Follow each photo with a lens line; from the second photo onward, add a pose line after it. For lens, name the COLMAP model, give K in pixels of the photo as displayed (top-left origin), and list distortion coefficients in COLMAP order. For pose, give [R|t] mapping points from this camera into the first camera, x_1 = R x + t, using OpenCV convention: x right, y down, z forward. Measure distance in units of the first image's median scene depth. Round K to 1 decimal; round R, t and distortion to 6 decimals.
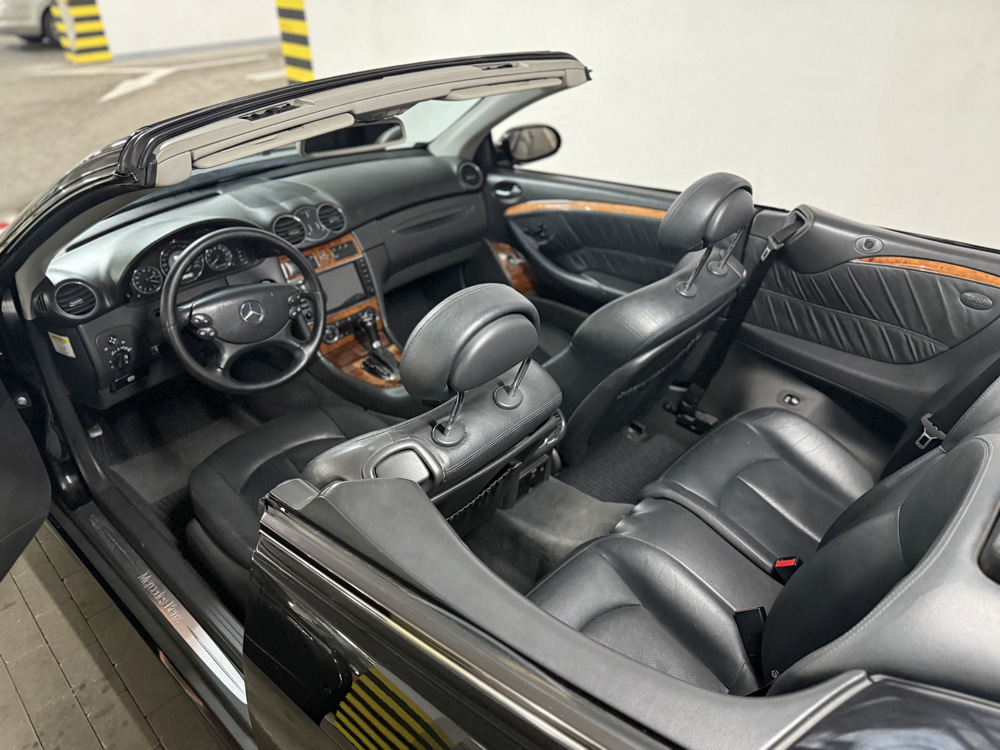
lens RADIAL K [[705.6, 0, 500.8], [0, 705.6, 376.9], [0, 0, 1]] dist [0.064347, -0.089882]
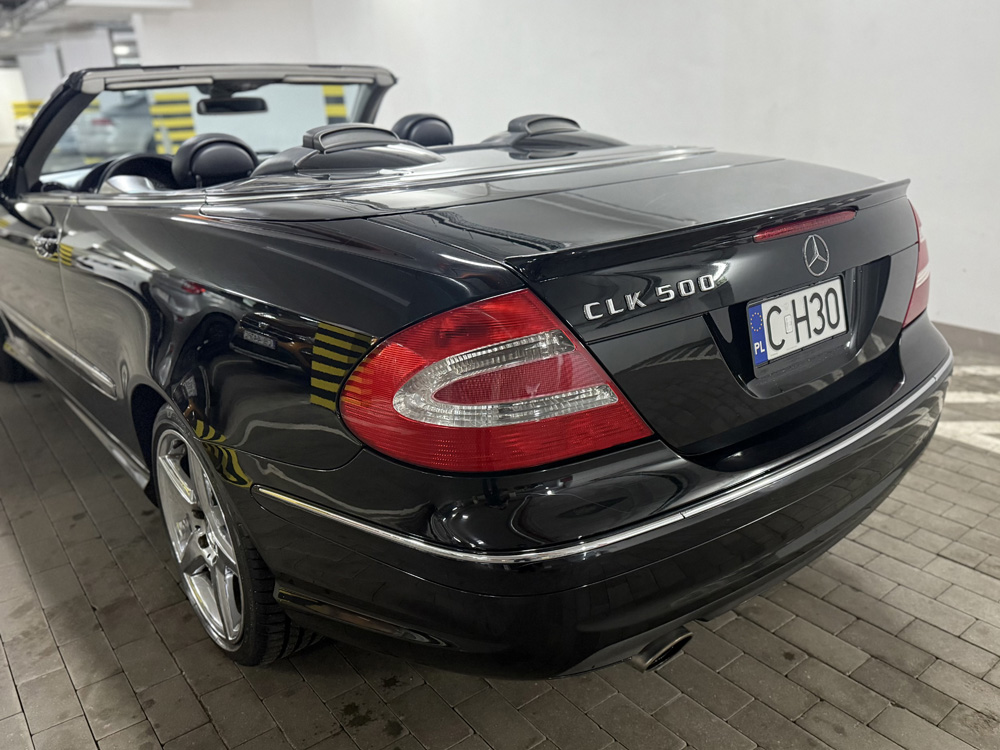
lens RADIAL K [[811.4, 0, 573.8], [0, 811.4, 379.3], [0, 0, 1]] dist [0.057018, -0.083932]
pose [[0.996864, 0.013863, -0.077915, 0.620244], [-0.030459, 0.975902, -0.216073, 0.558924], [0.073042, 0.217768, 0.973264, -0.550718]]
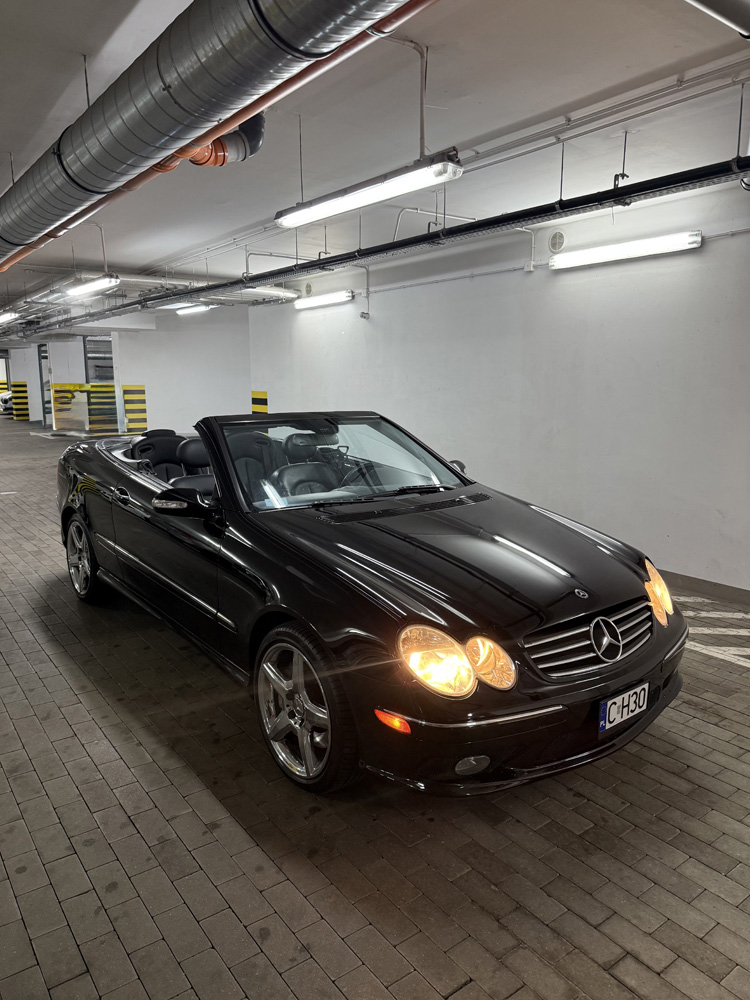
lens RADIAL K [[699.7, 0, 382.7], [0, 699.7, 501.7], [0, 0, 1]] dist [0.060660, -0.081202]
pose [[0.990678, 0.041560, -0.129732, 0.657557], [-0.087468, 0.924150, -0.371882, 0.818919], [0.104436, 0.379763, 0.919170, -1.248331]]
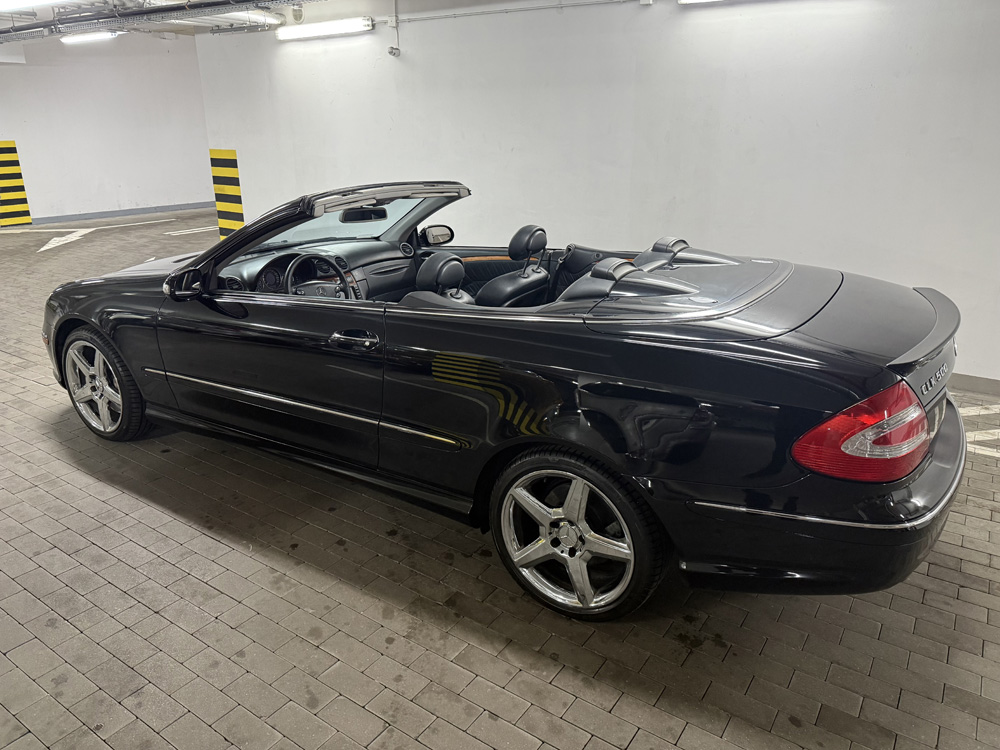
lens RADIAL K [[705.6, 0, 500.8], [0, 705.6, 376.9], [0, 0, 1]] dist [0.064347, -0.089882]
pose [[0.981186, -0.047066, 0.187238, -0.189923], [0.087233, 0.973264, -0.212479, 0.521675], [-0.172232, 0.224814, 0.959059, -0.840219]]
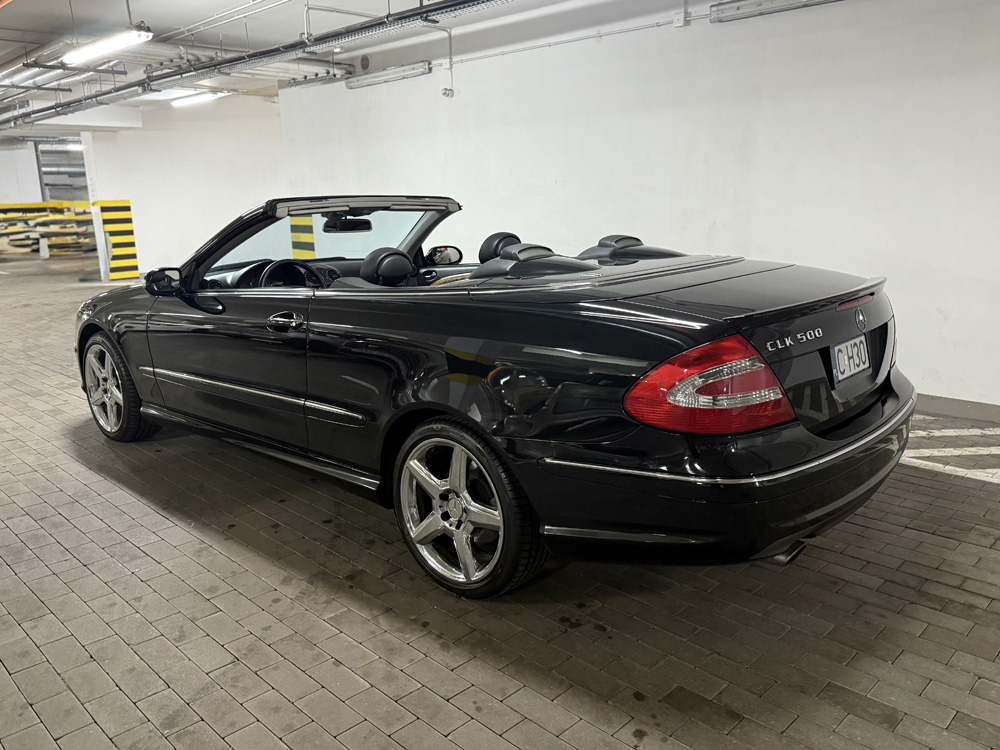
lens RADIAL K [[786.1, 0, 501.1], [0, 786.1, 381.1], [0, 0, 1]] dist [0.083121, -0.117543]
pose [[0.999949, -0.007099, 0.007187, 0.208621], [0.009049, 0.945715, -0.324870, 0.772050], [-0.004491, 0.324919, 0.945731, -0.980658]]
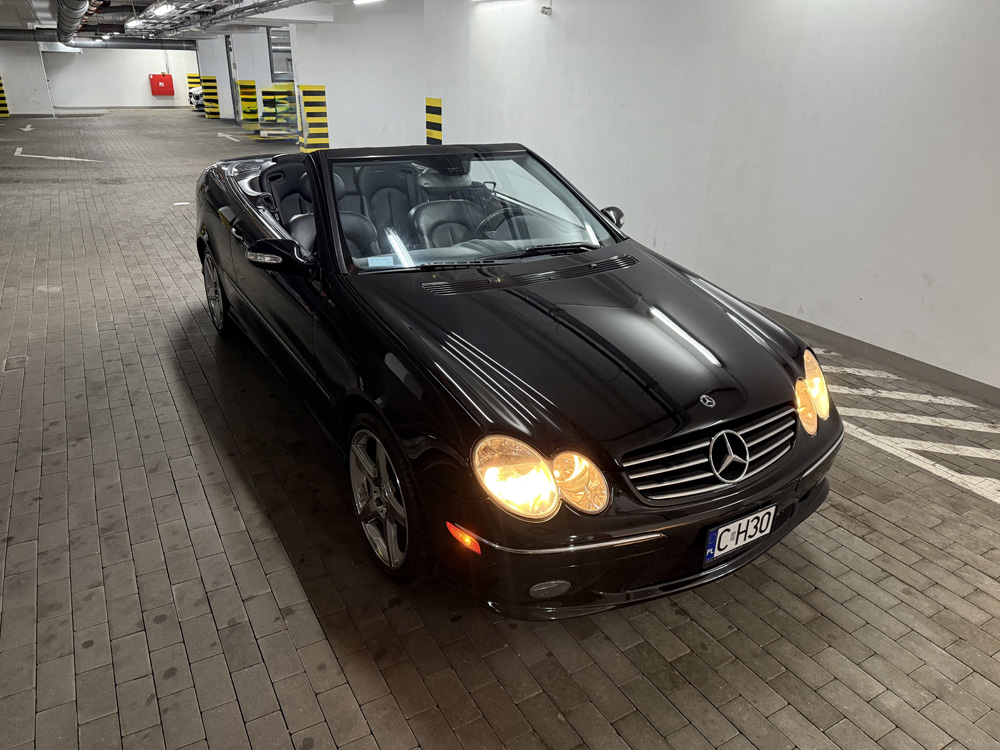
lens RADIAL K [[699.7, 0, 504.2], [0, 699.7, 375.7], [0, 0, 1]] dist [0.060660, -0.081202]
pose [[0.966681, 0.133618, -0.218345, 0.788638], [-0.166321, 0.976234, -0.138943, 0.624900], [0.194590, 0.170629, 0.965930, -1.076917]]
